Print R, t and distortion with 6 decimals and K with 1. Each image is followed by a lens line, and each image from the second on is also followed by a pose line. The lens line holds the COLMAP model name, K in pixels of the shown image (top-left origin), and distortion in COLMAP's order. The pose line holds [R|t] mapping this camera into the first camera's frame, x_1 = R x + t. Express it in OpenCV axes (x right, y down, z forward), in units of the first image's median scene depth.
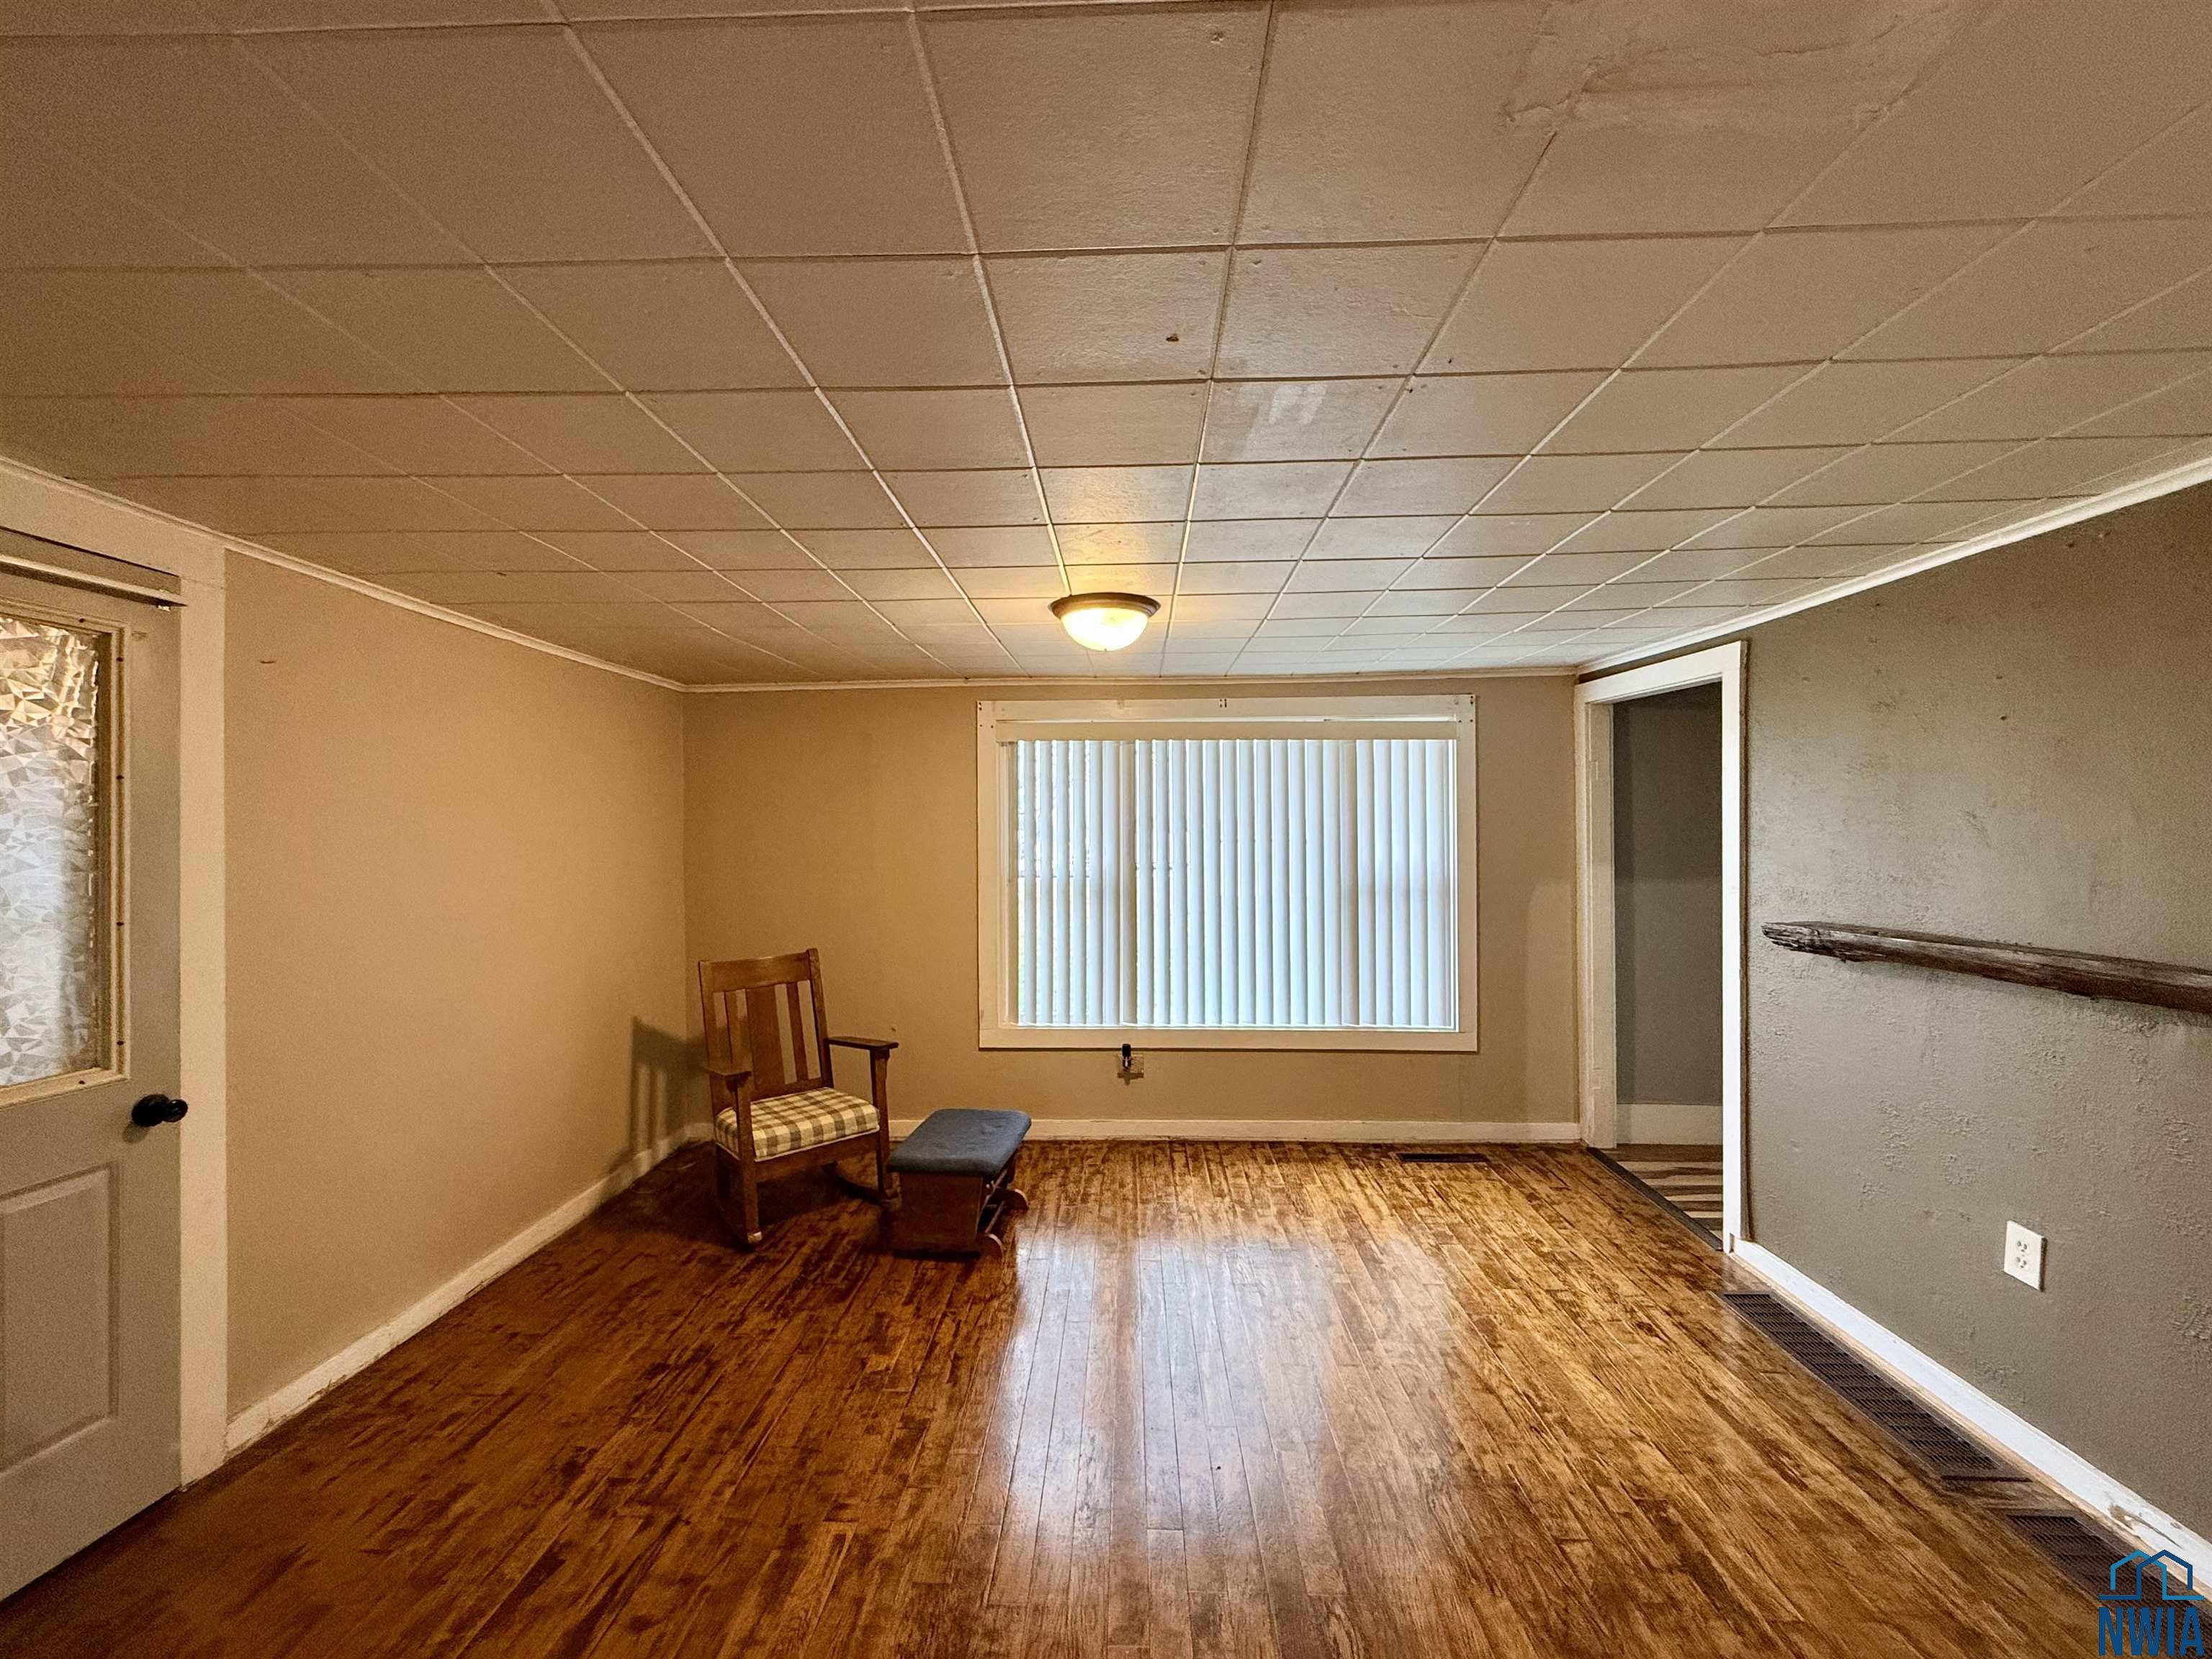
lens RADIAL K [[880.9, 0, 1105.4], [0, 880.9, 836.7], [0, 0, 1]] dist [-0.006034, 0.000228]
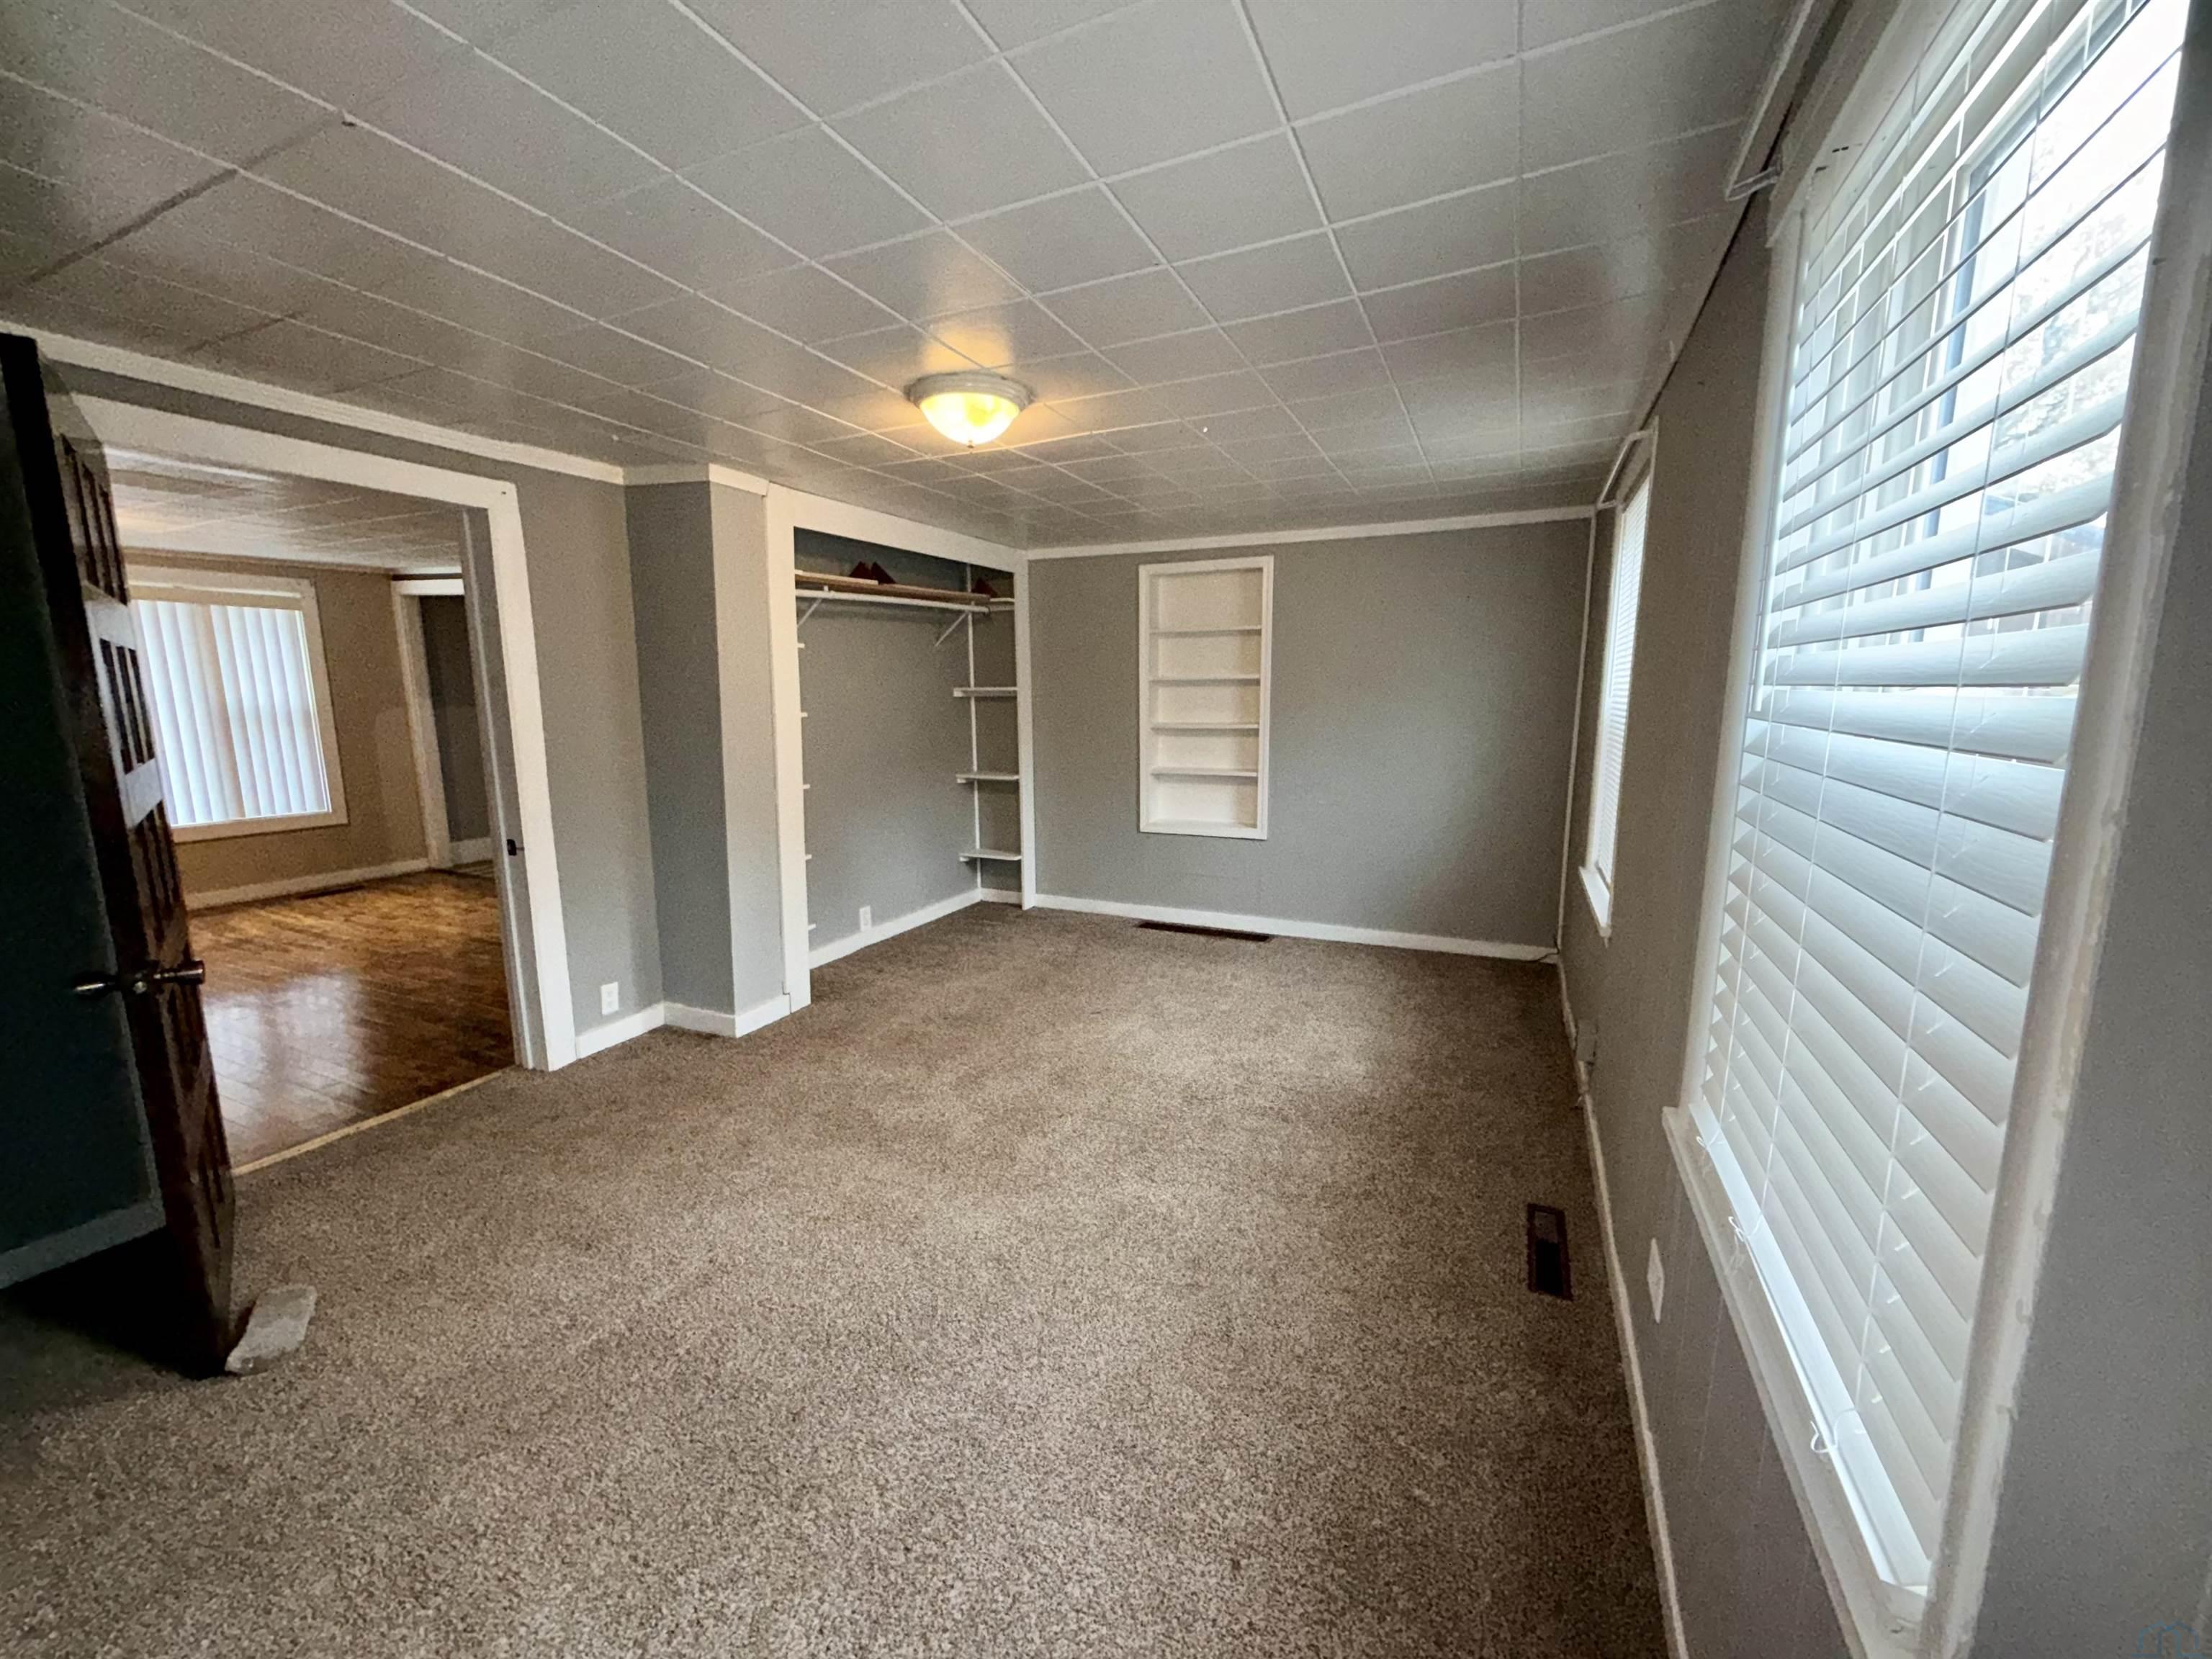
lens RADIAL K [[880.9, 0, 1118.1], [0, 880.9, 830.9], [0, 0, 1]] dist [-0.006034, 0.000228]
pose [[0.384970, -0.145933, 0.911318, -0.526957], [-0.007533, 0.986890, 0.161217, 0.003981], [-0.922898, -0.068929, 0.378824, -0.944515]]
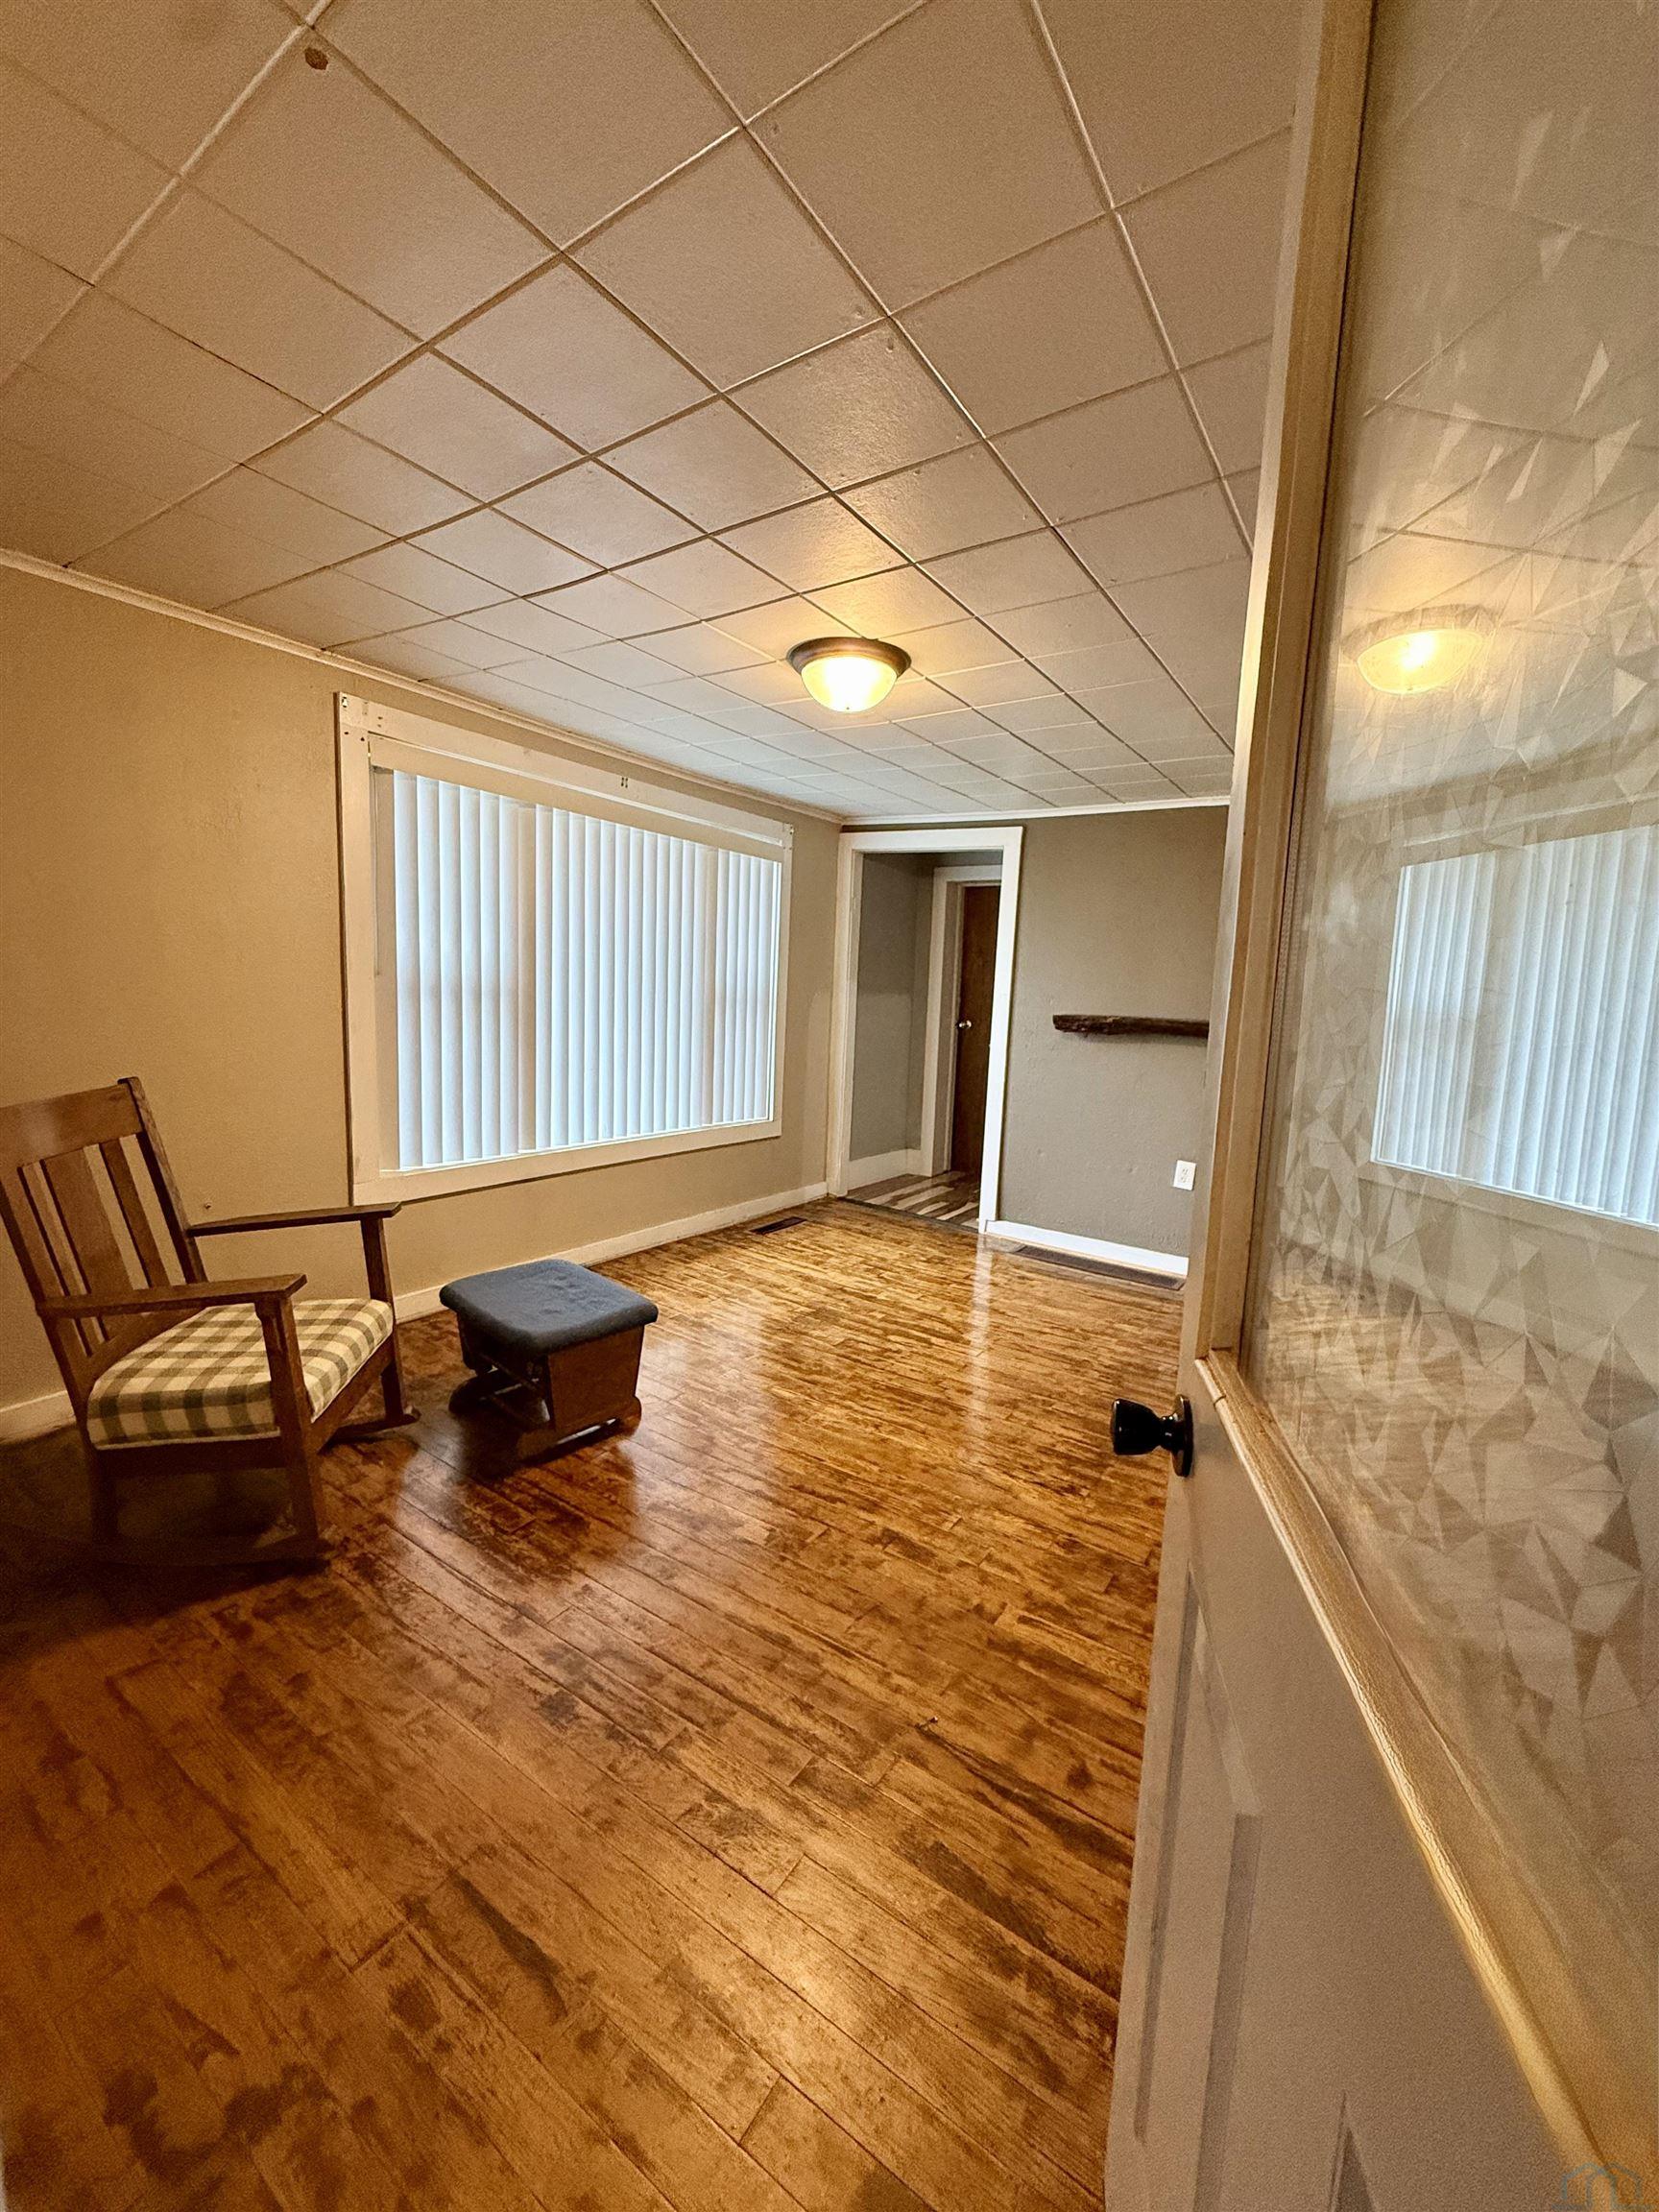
lens RADIAL K [[880.9, 0, 821.3], [0, 880.9, 1104.2], [0, 0, 1]] dist [-0.006034, 0.000228]
pose [[0.536727, -0.078950, 0.840054, -0.642029], [-0.045231, 0.991489, 0.122080, 0.064855], [-0.842543, -0.103520, 0.528588, 0.391413]]
